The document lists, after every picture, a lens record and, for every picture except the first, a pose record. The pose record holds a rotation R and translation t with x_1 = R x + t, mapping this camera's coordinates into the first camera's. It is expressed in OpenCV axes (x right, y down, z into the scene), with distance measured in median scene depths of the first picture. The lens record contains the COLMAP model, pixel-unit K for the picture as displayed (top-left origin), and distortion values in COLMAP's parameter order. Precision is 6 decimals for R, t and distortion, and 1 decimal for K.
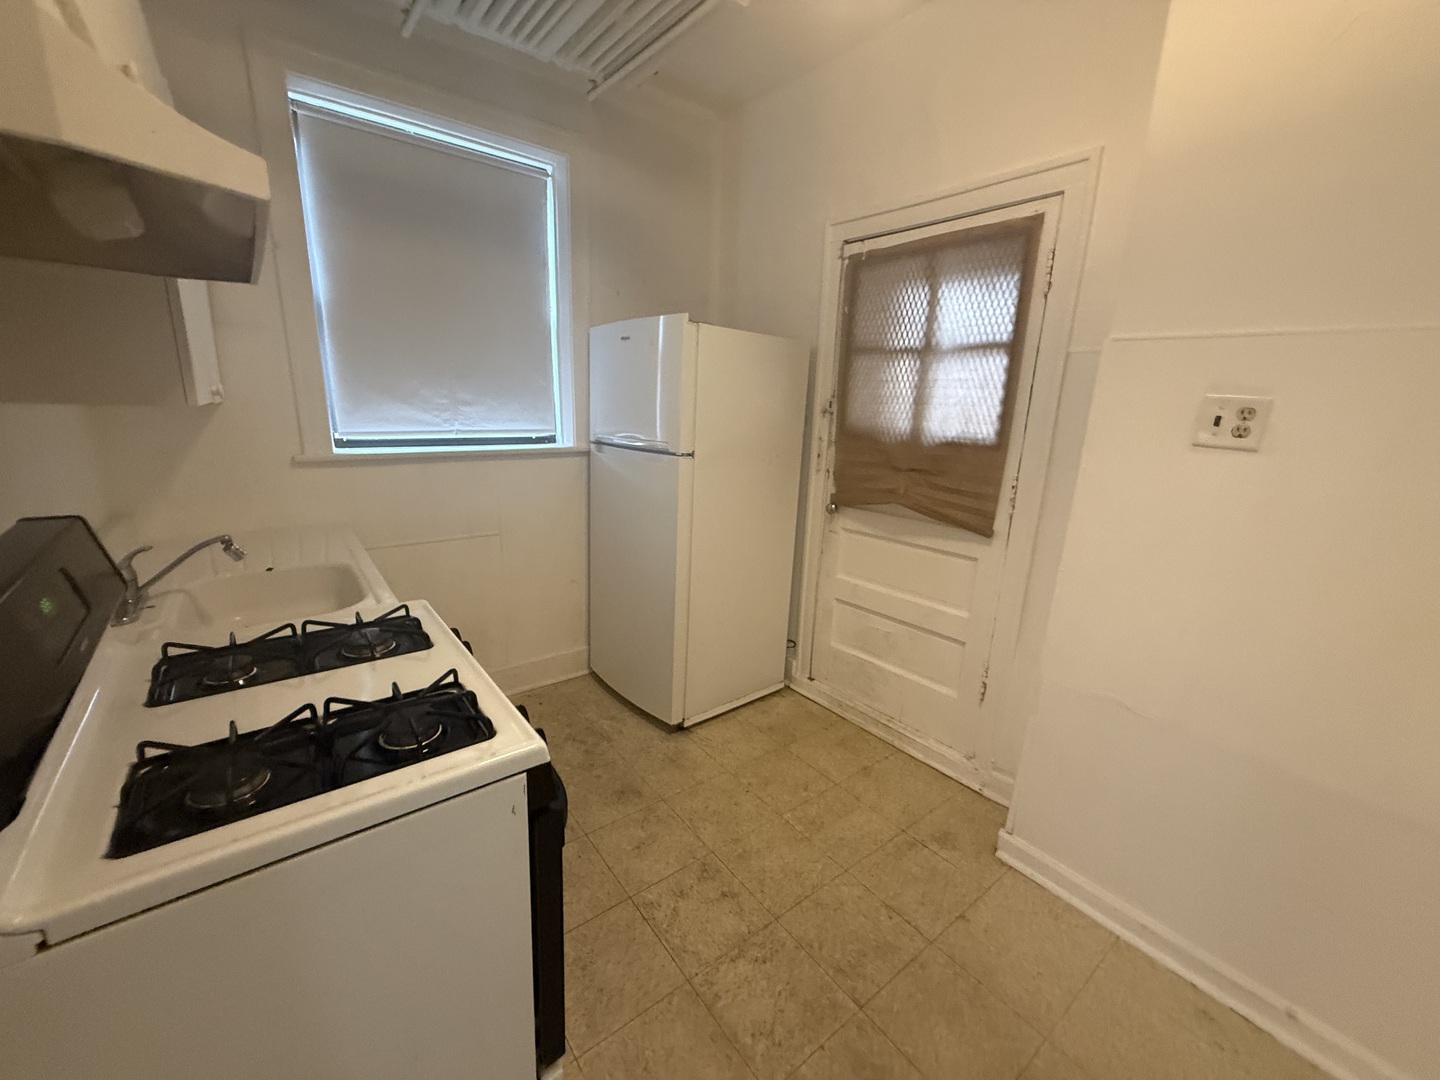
lens RADIAL K [[569.3, 0, 721.1], [0, 569.3, 539.4], [0, 0, 1]] dist [0.000415, -0.000714]
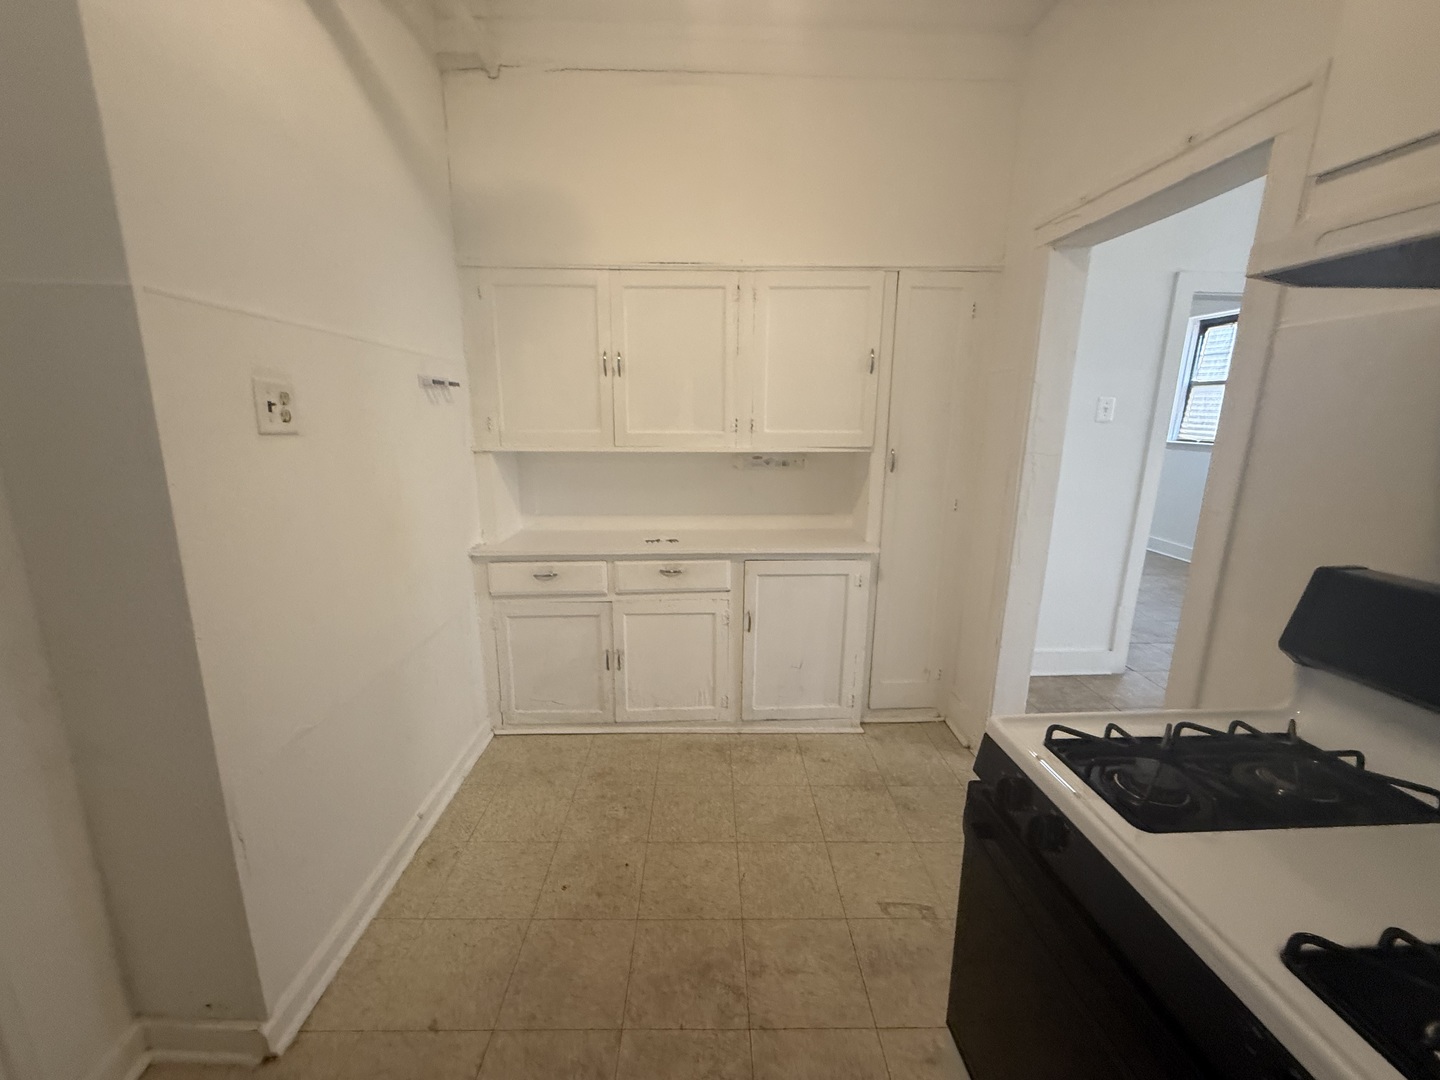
lens RADIAL K [[569.3, 0, 713.9], [0, 569.3, 538.7], [0, 0, 1]] dist [0.000415, -0.000714]
pose [[-0.796698, -0.174937, 0.578506, -0.183088], [0.106524, 0.901563, 0.419329, -0.197197], [-0.594916, 0.395703, -0.699639, 0.786619]]
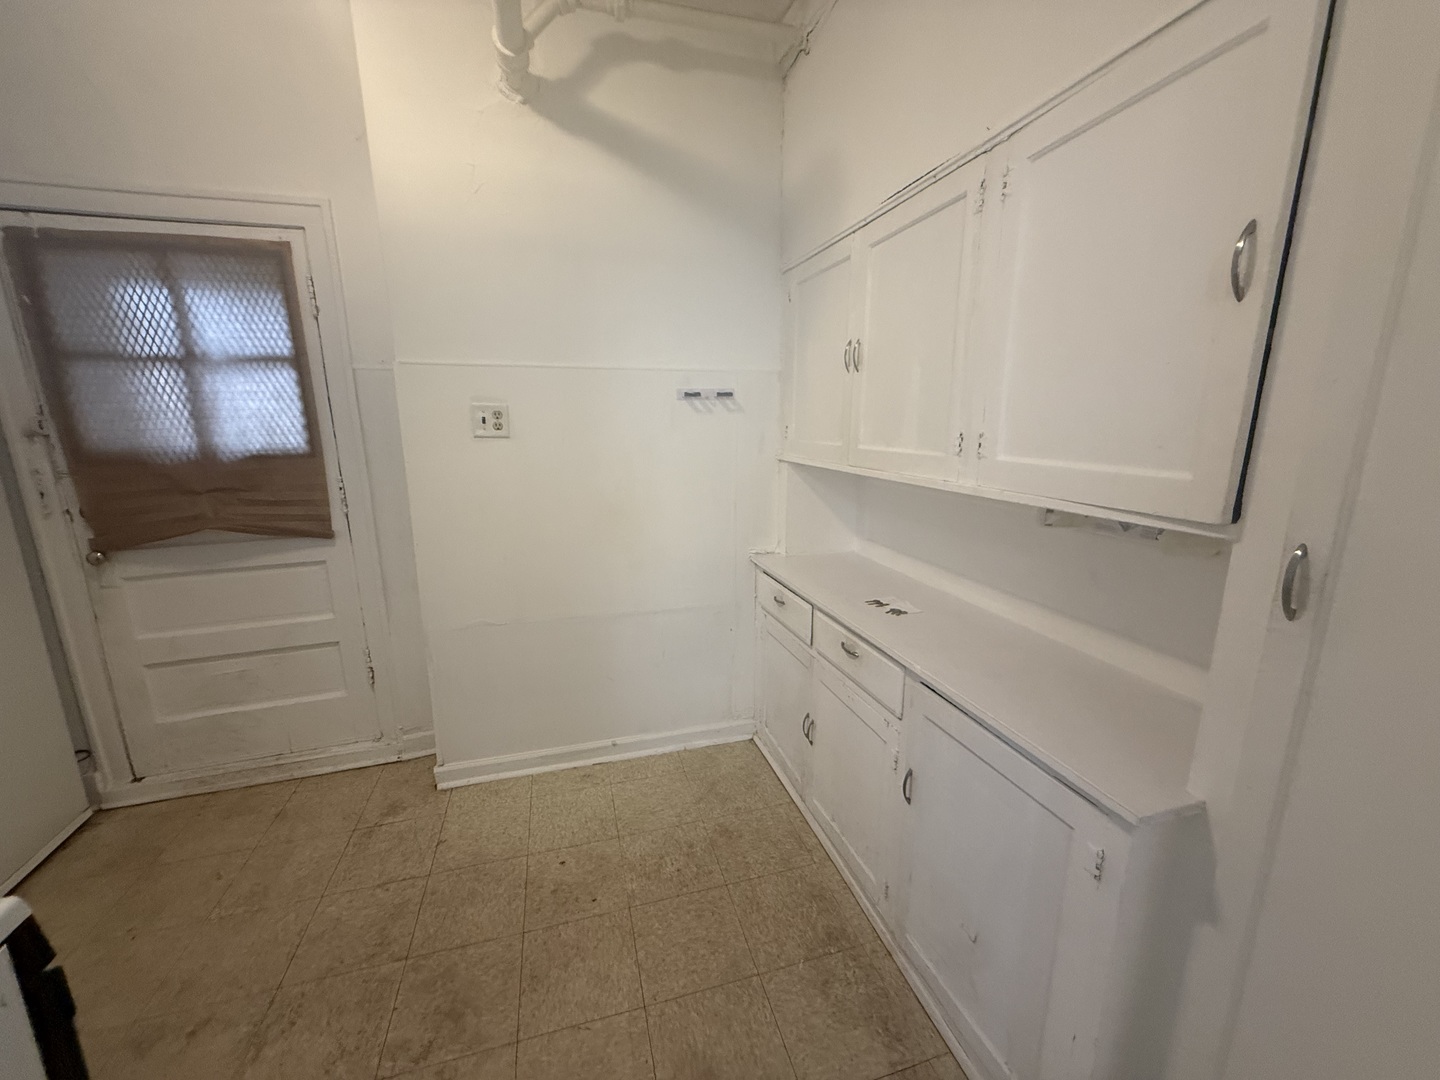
lens RADIAL K [[569.3, 0, 713.1], [0, 569.3, 538.4], [0, 0, 1]] dist [0.000415, -0.000714]
pose [[0.375266, -0.240522, 0.895167, -0.207067], [0.244660, 0.957200, 0.154625, 0.006364], [-0.894045, 0.160986, 0.418051, -0.085020]]
